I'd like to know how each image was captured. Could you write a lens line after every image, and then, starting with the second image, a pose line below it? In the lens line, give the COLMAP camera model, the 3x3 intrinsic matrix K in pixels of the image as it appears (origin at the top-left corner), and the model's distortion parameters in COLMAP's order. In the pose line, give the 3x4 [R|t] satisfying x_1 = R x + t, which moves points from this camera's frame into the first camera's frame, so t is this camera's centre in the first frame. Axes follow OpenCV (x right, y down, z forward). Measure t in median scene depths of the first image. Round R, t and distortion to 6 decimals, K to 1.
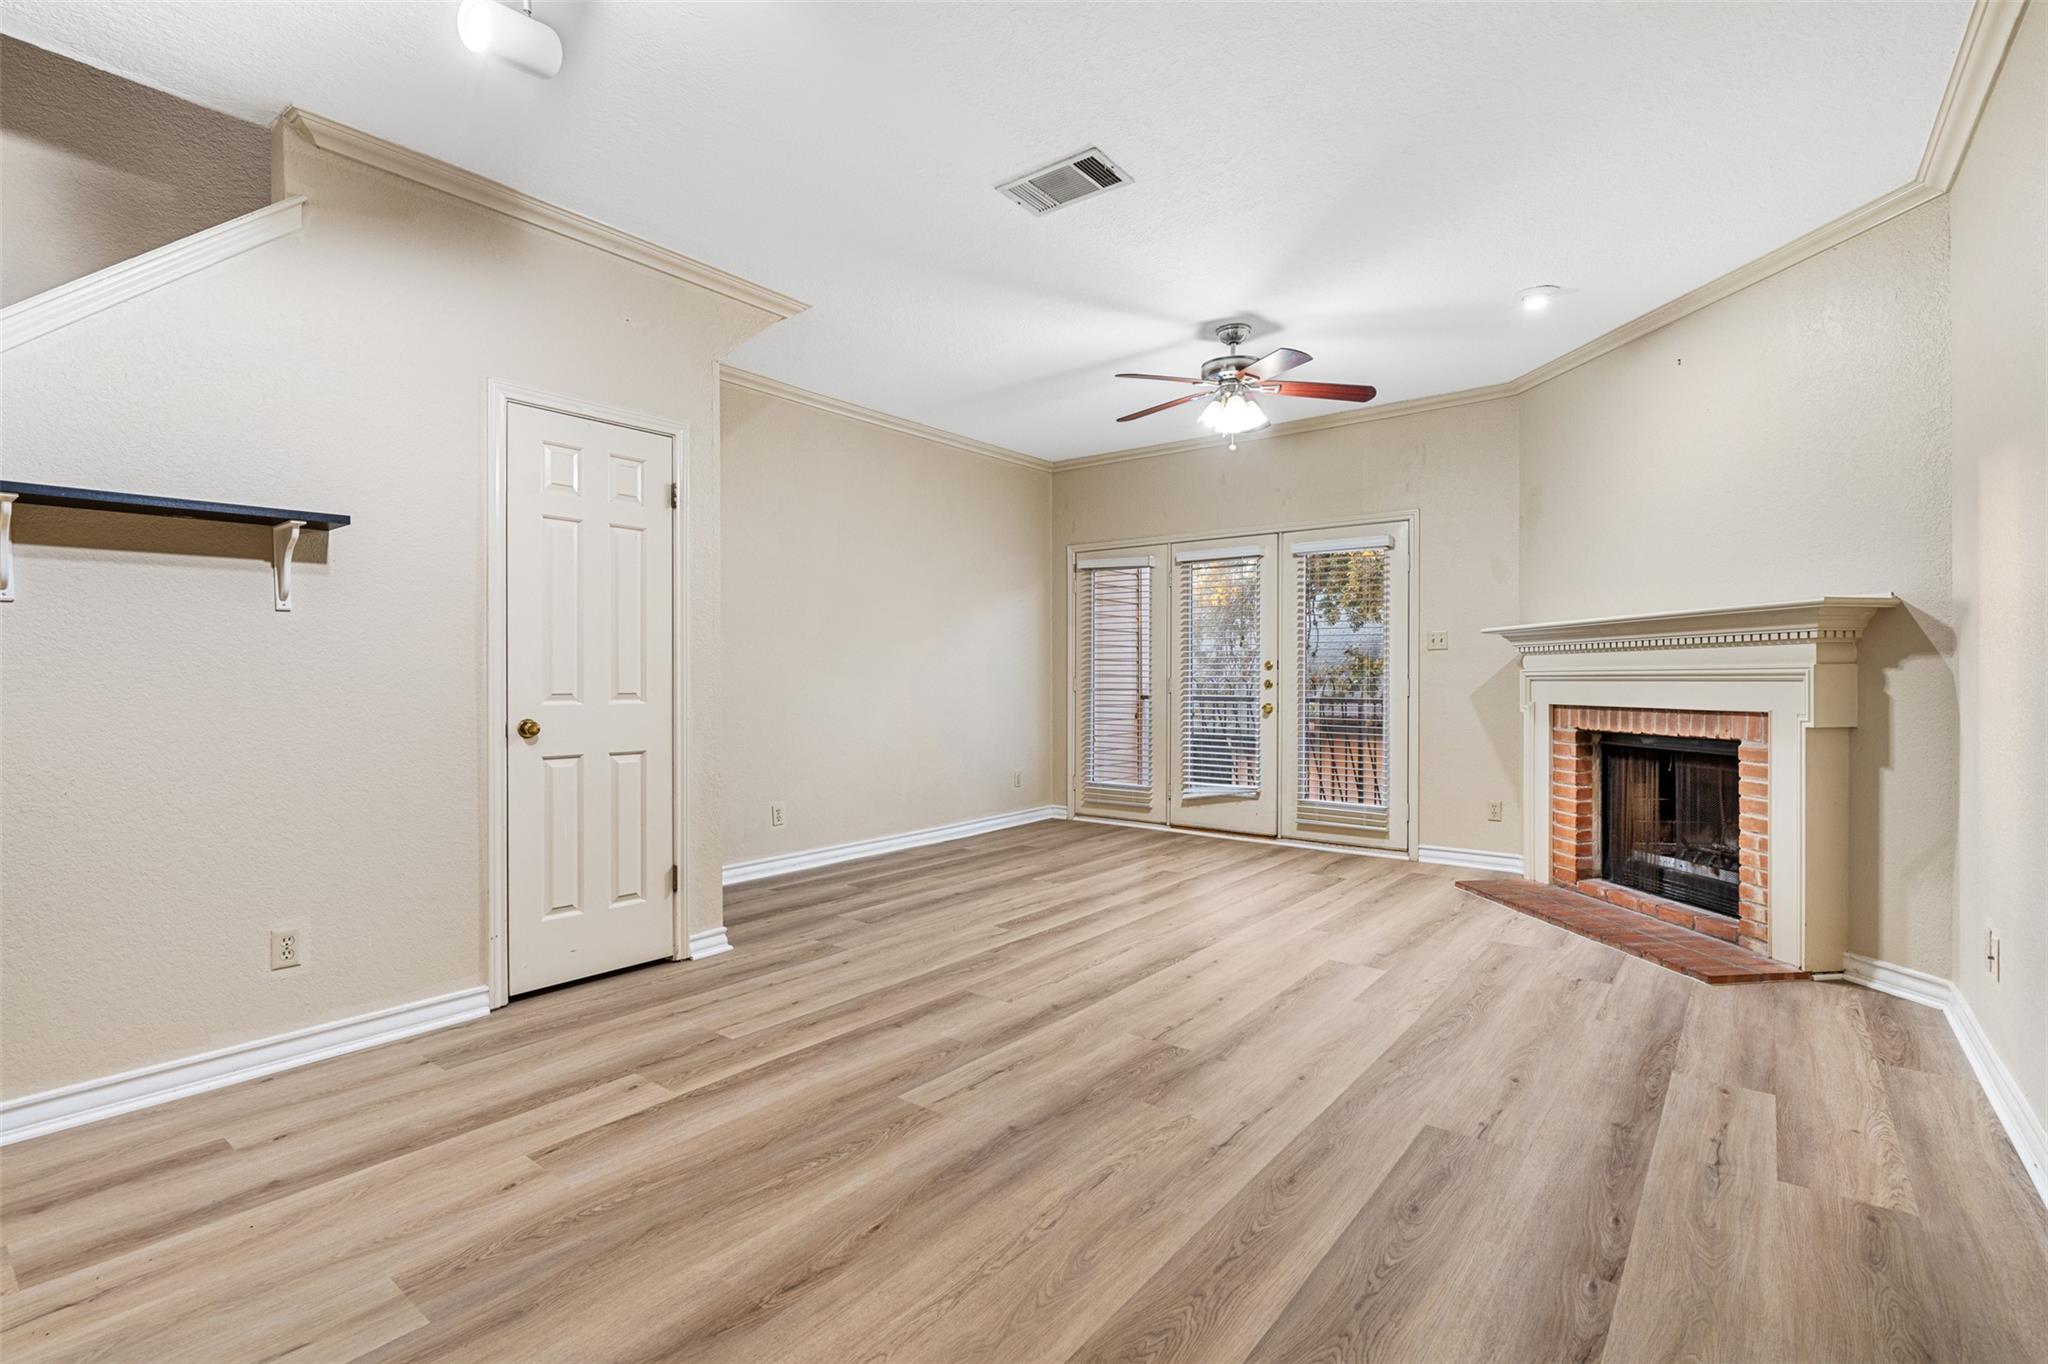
lens RADIAL K [[923.0, 0, 1039.2], [0, 923.0, 679.7], [0, 0, 1]] dist [-0.007873, 0.002849]
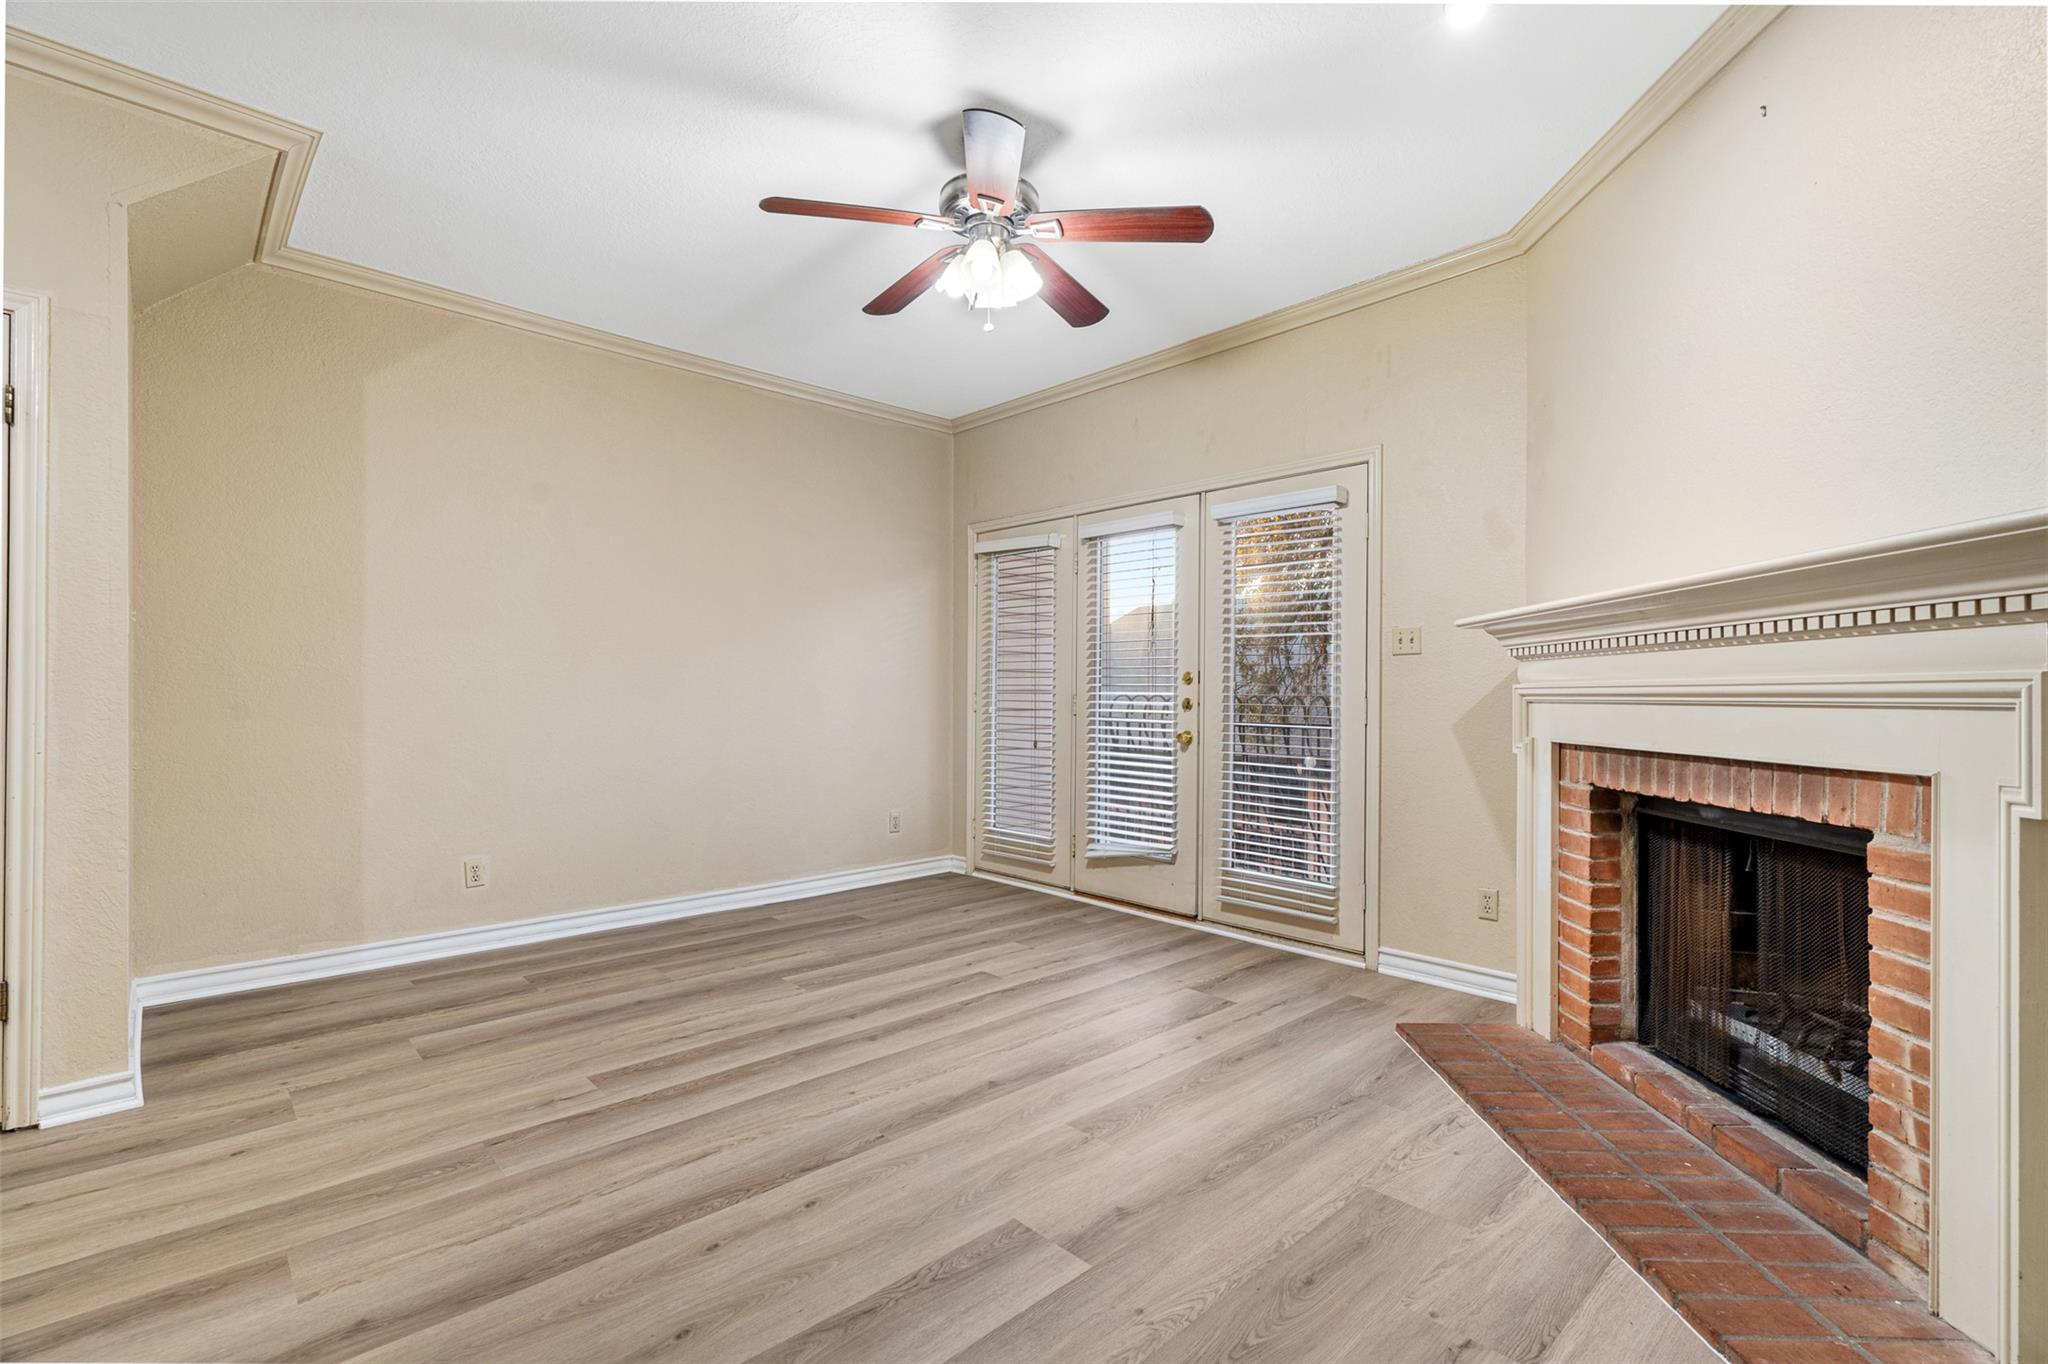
lens RADIAL K [[923.0, 0, 1038.8], [0, 923.0, 689.8], [0, 0, 1]] dist [-0.007873, 0.002849]
pose [[0.989467, 0.005346, -0.144662, 0.401849], [-0.006184, 0.999967, -0.005338, -0.002947], [0.144628, 0.006177, 0.989467, 0.462396]]
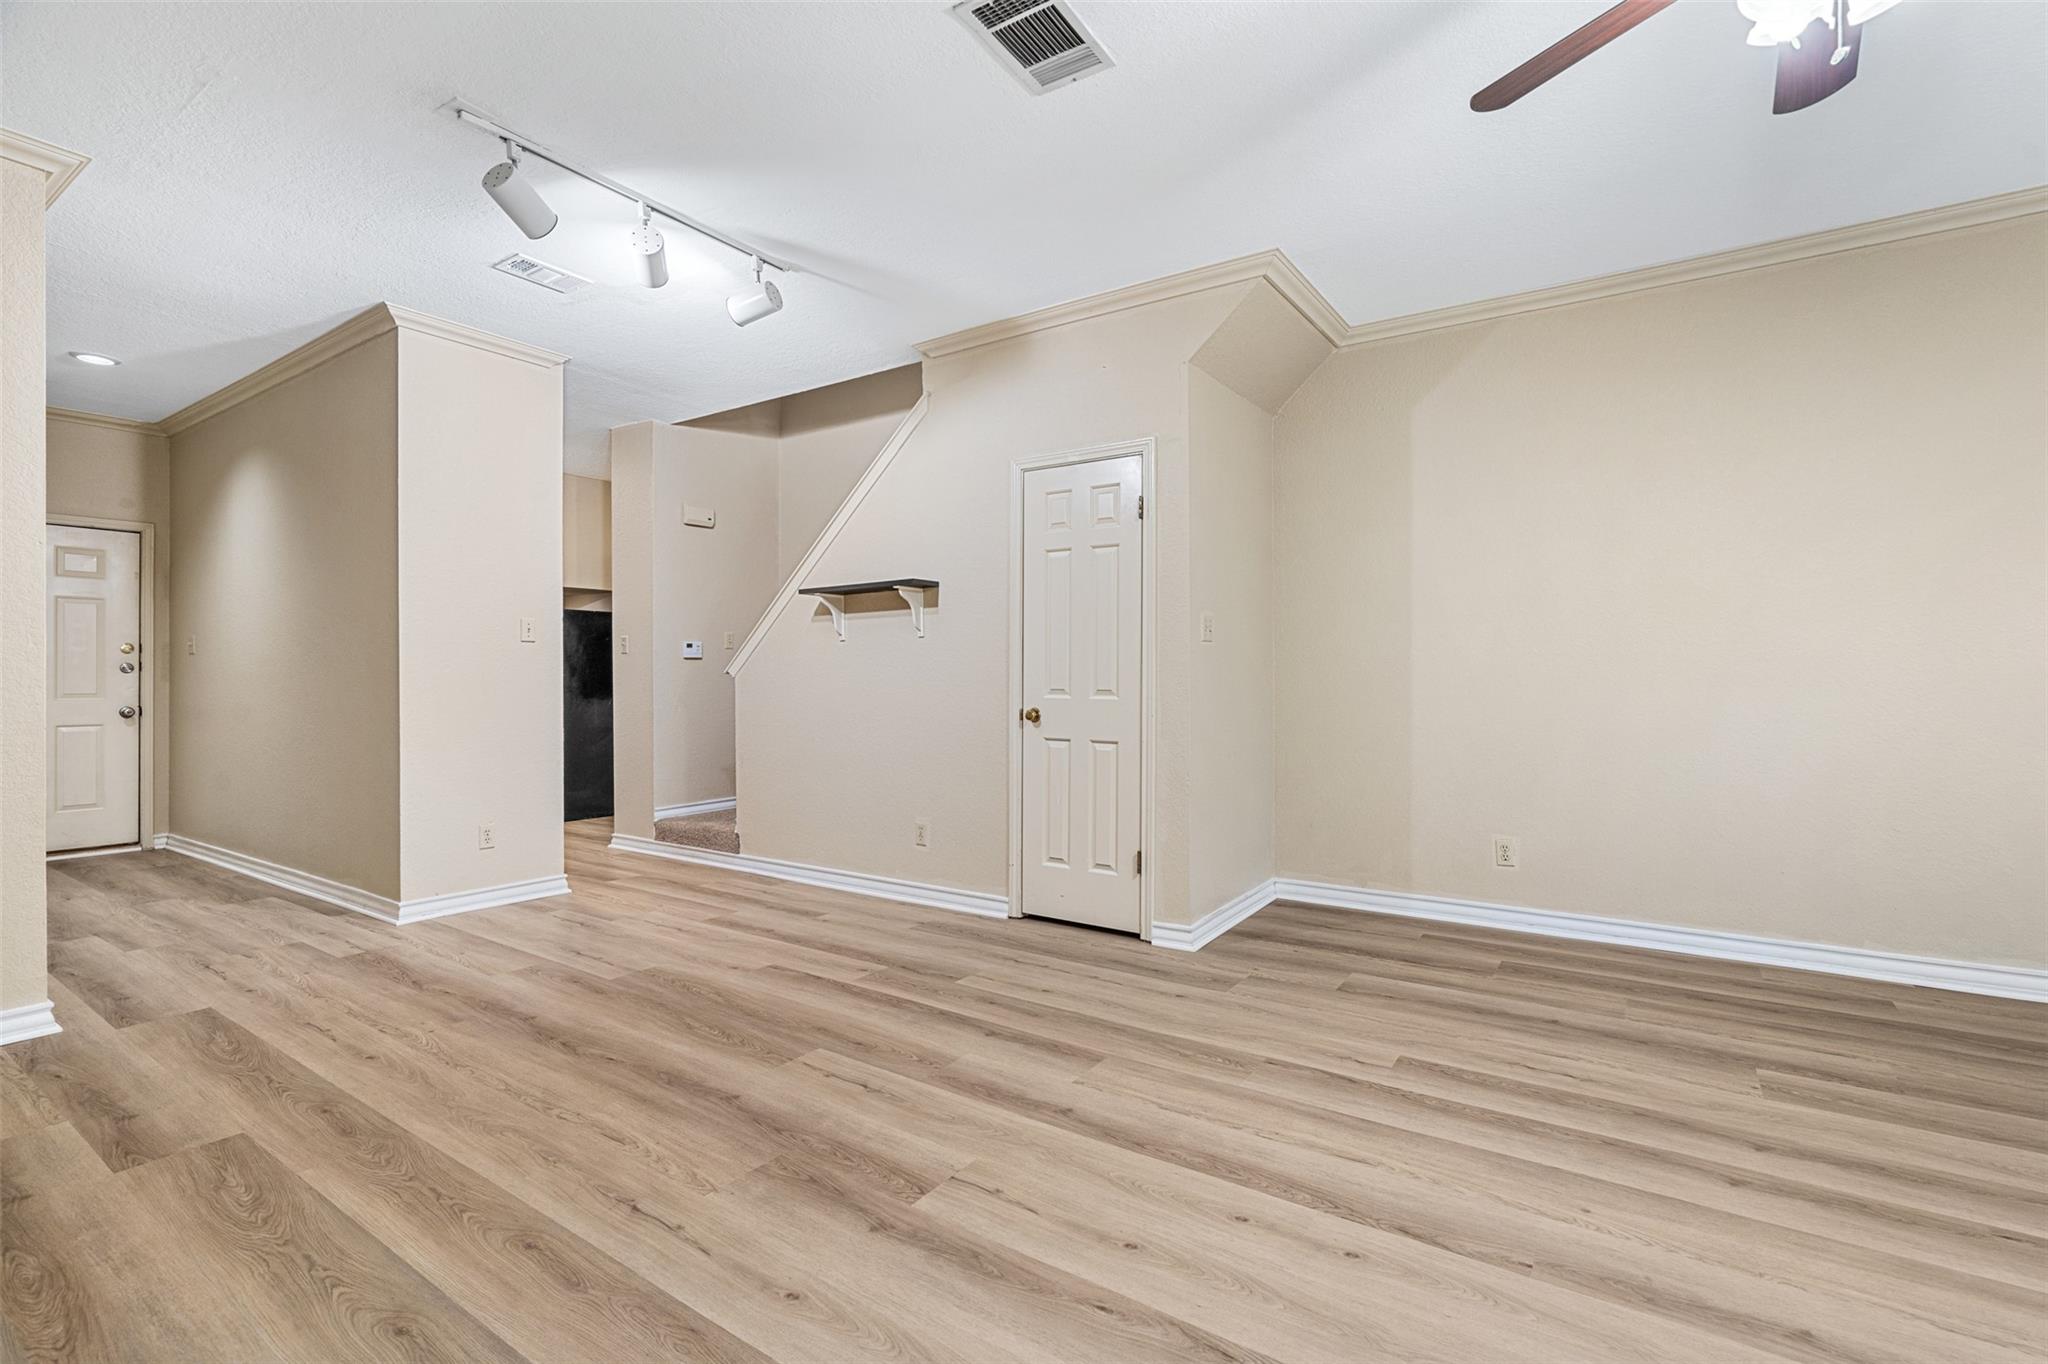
lens RADIAL K [[923.0, 0, 1039.2], [0, 923.0, 671.8], [0, 0, 1]] dist [-0.007873, 0.002849]
pose [[0.075267, -0.003725, -0.997156, 0.661156], [-0.002955, 0.999988, -0.003959, -0.002571], [0.997159, 0.003245, 0.075255, 0.786712]]
